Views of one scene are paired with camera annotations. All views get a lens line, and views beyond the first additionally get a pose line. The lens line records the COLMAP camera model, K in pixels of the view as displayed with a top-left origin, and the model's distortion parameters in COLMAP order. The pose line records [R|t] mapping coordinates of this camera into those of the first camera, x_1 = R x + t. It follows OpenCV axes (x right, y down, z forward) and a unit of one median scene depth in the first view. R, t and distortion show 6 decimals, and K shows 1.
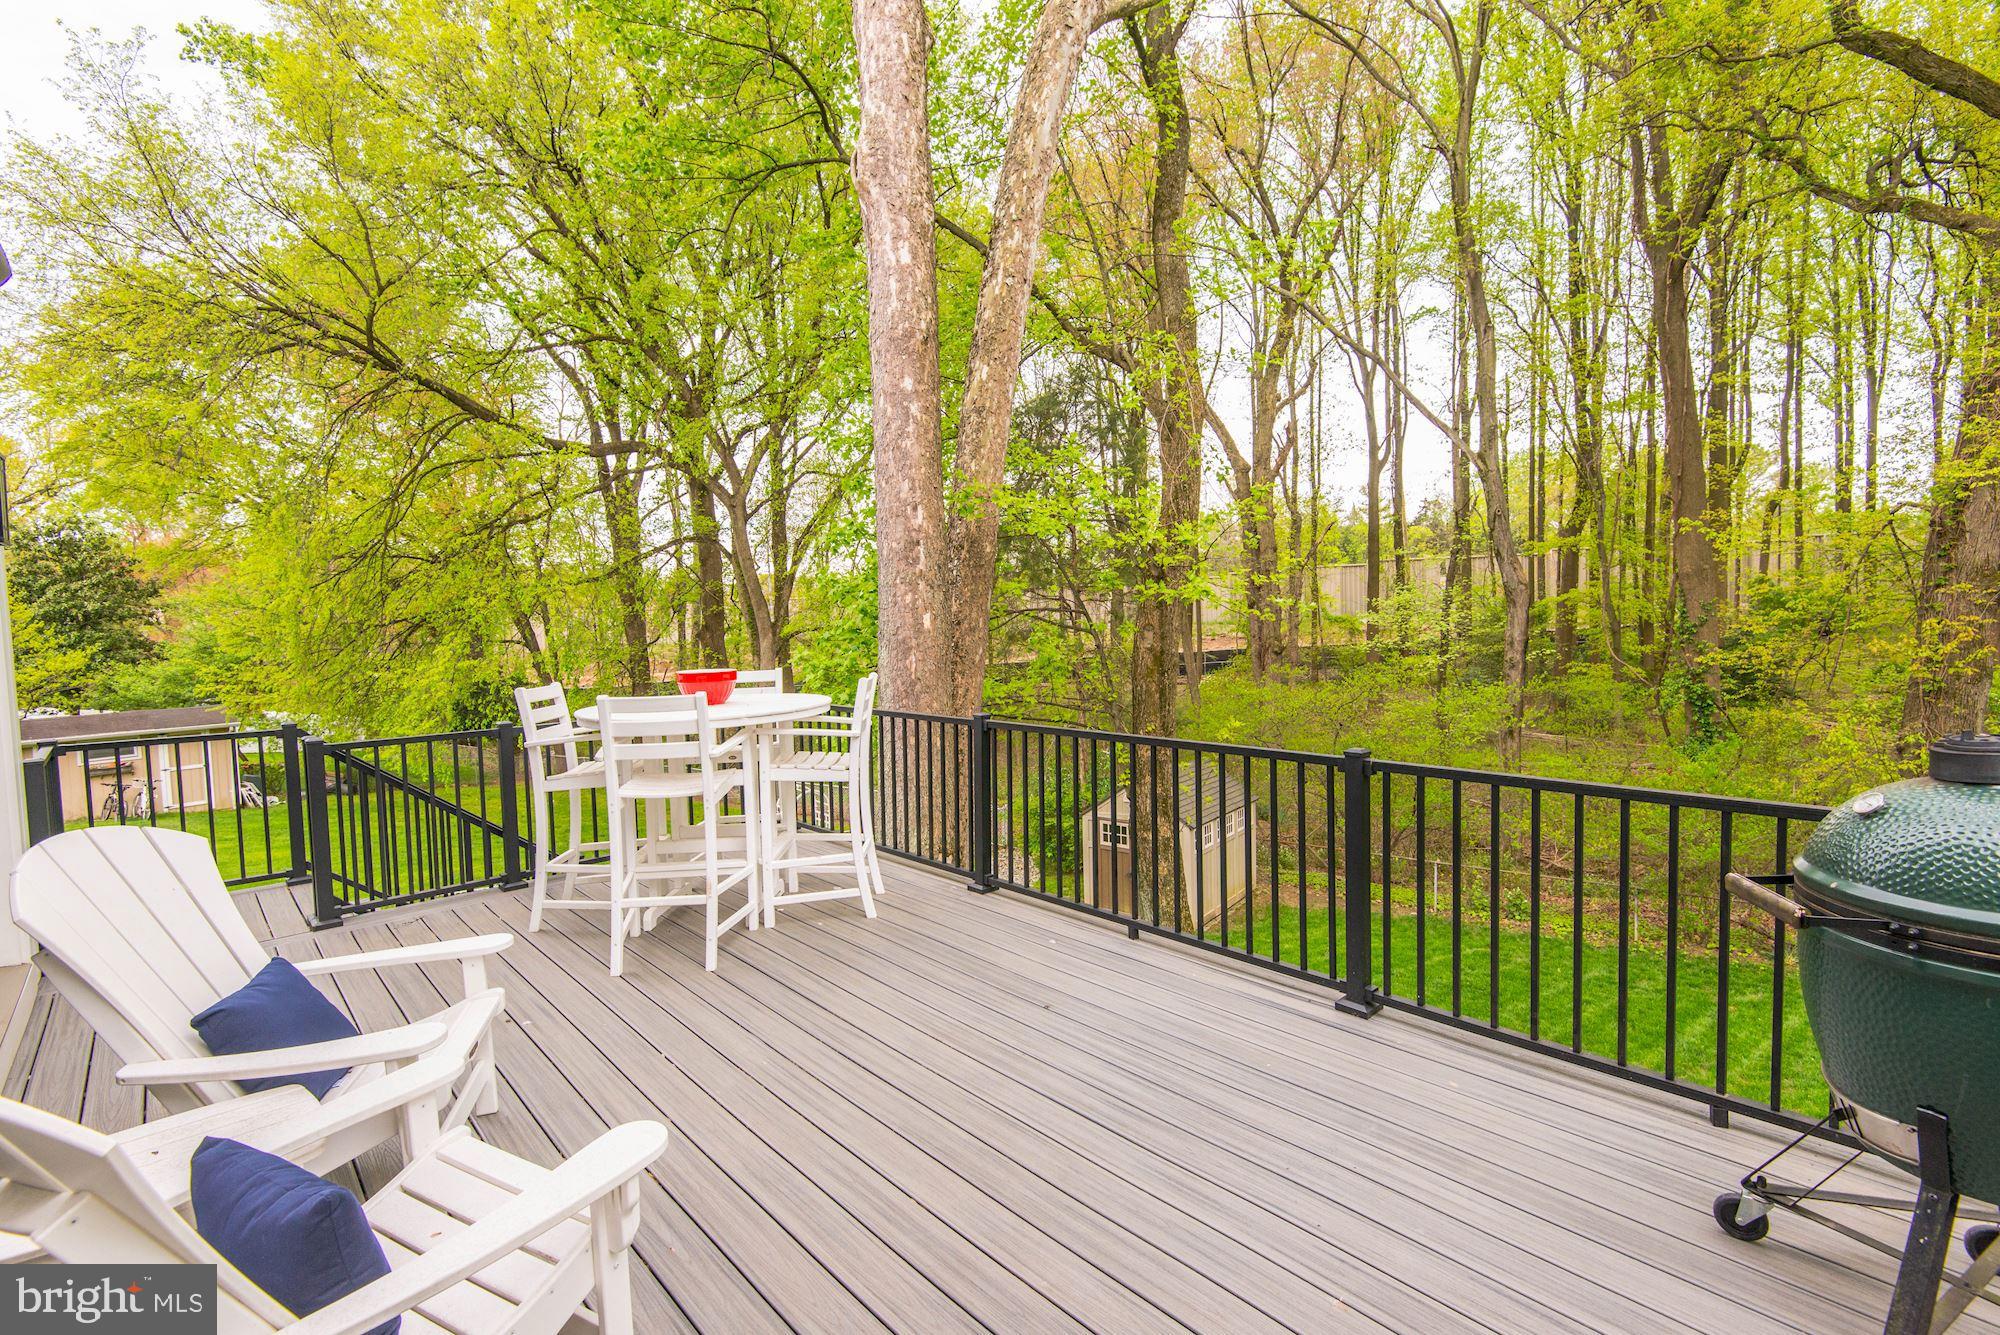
lens RADIAL K [[919.3, 0, 1001.4], [0, 919.3, 676.6], [0, 0, 1]] dist [0.031666, -0.023044]
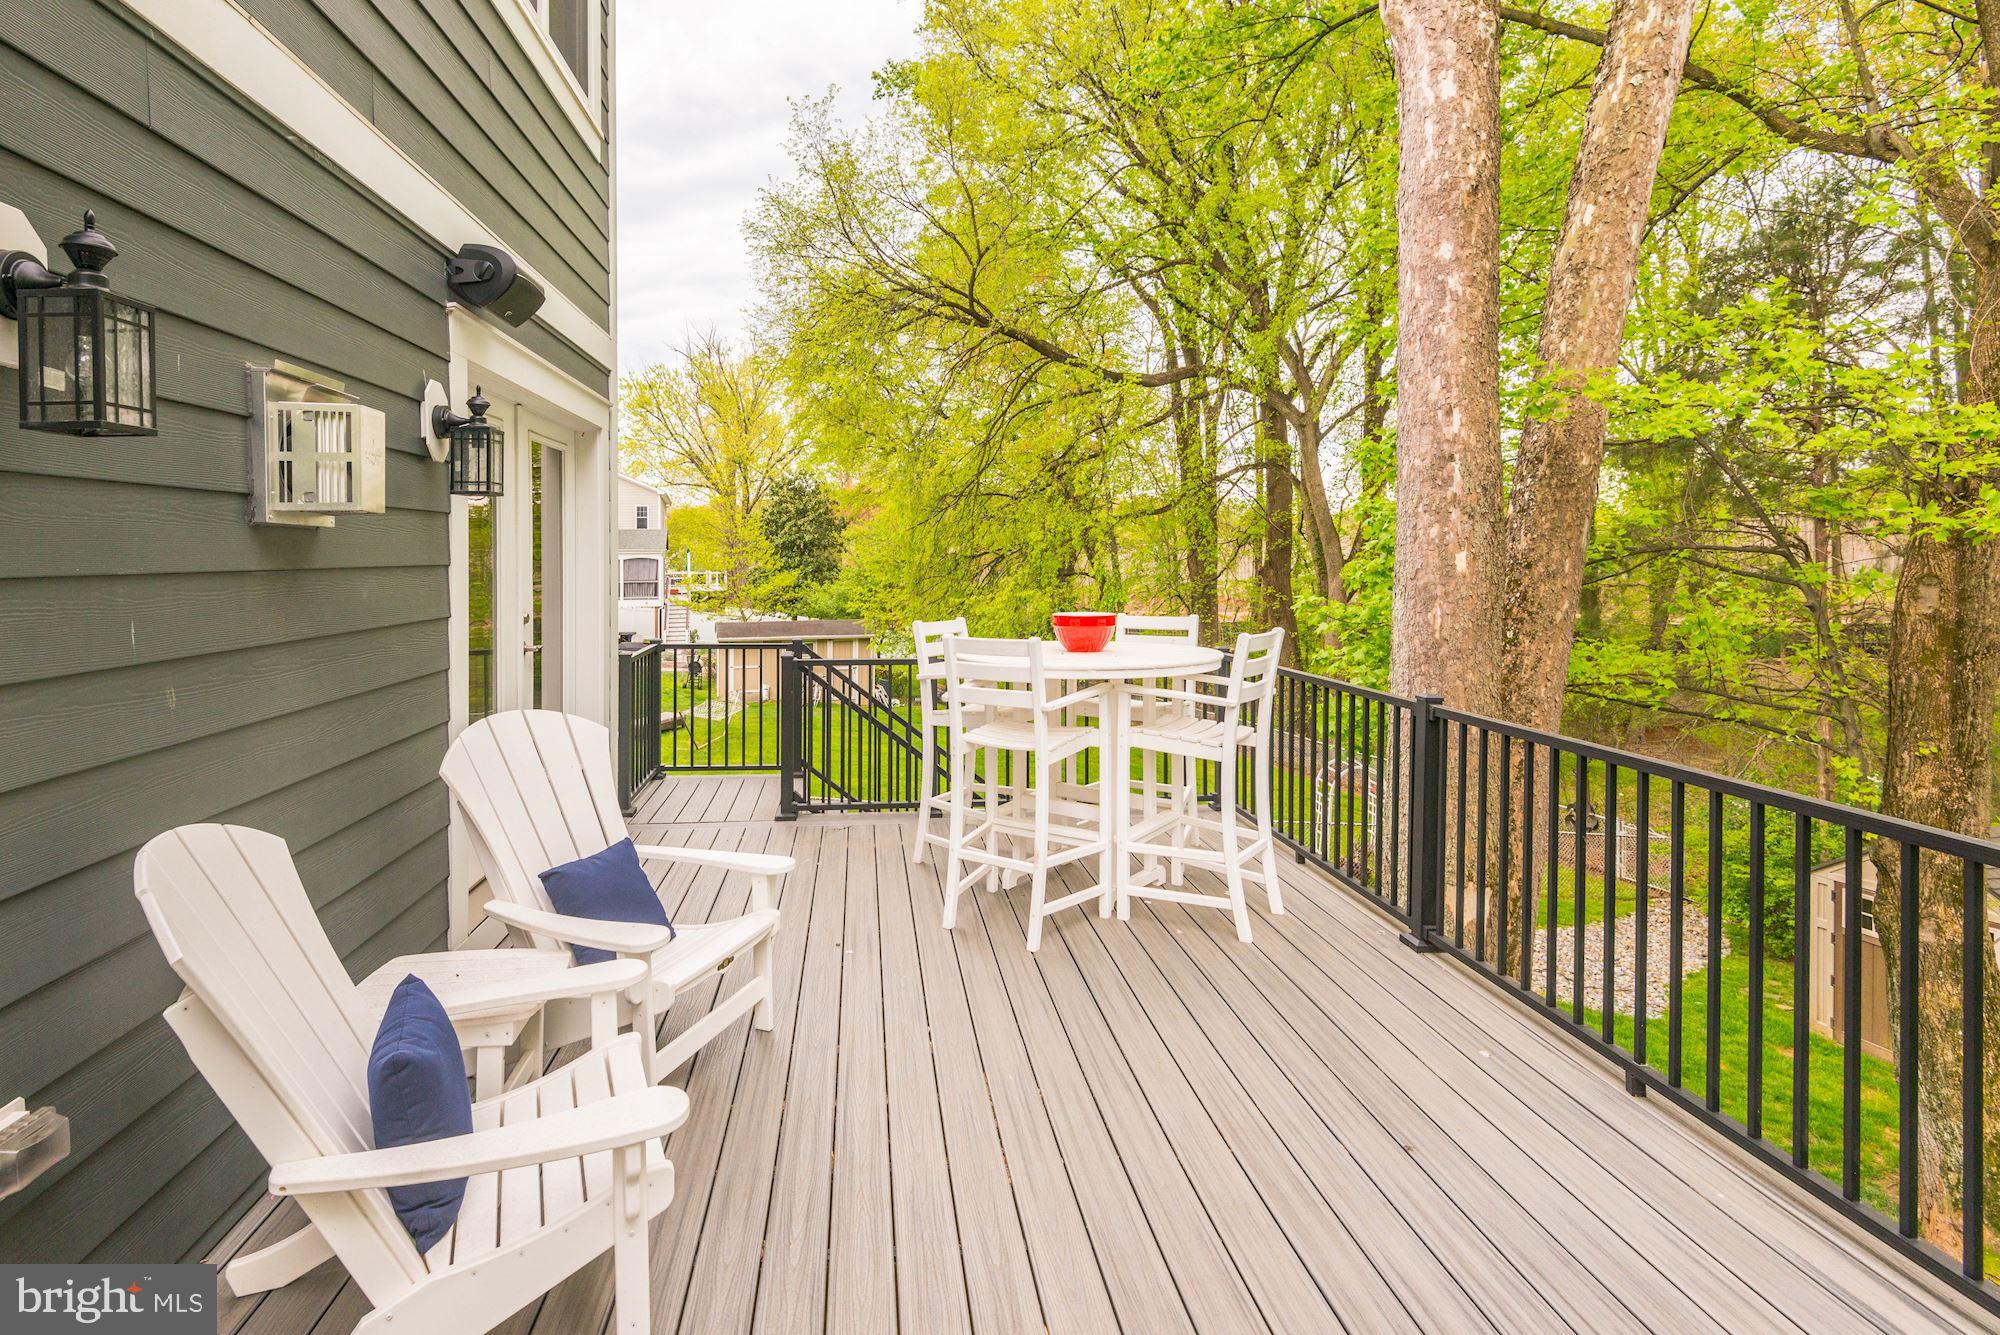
lens RADIAL K [[1006.1, 0, 999.7], [0, 1006.1, 569.8], [0, 0, 1]] dist [0.017126, -0.000316]
pose [[0.747641, 0.025663, -0.663607, 0.181046], [-0.054873, 0.998223, -0.023219, -0.014728], [0.661833, 0.053773, 0.747721, 0.142528]]
